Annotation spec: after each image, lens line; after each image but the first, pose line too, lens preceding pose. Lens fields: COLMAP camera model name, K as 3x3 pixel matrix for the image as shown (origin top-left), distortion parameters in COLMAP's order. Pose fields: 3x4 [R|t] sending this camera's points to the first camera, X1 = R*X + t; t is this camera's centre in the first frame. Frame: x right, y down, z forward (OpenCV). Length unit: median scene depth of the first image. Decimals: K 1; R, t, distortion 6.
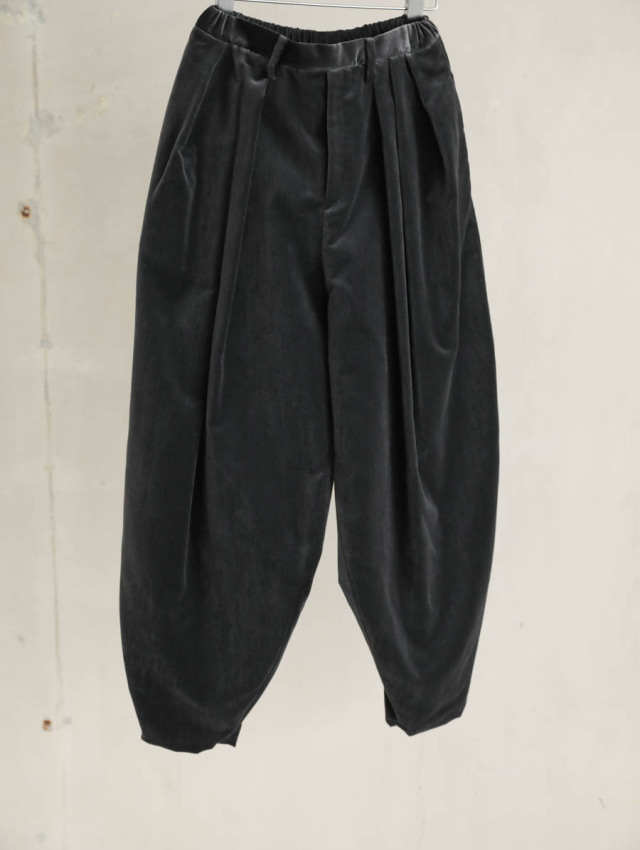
lens RADIAL K [[1204.6, 0, 320.8], [0, 1204.6, 430.7], [0, 0, 1]] dist [0.055879, 0.000000]
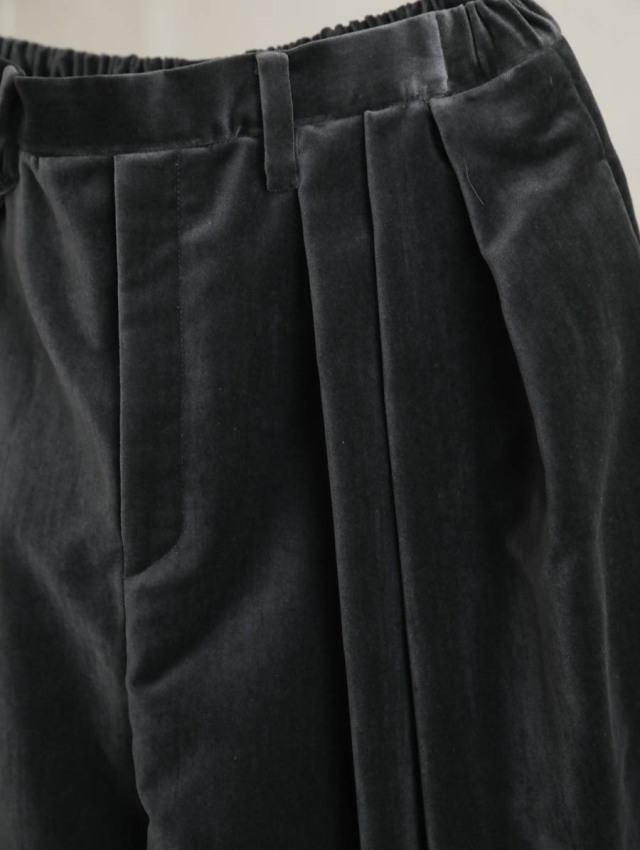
lens RADIAL K [[1204.6, 0, 320.3], [0, 1204.6, 424.3], [0, 0, 1]] dist [0.055879, 0.000000]
pose [[0.896105, 0.024141, -0.443184, 0.187933], [-0.087809, 0.988426, -0.123705, -0.184719], [0.435069, 0.149768, 0.887854, 0.718109]]
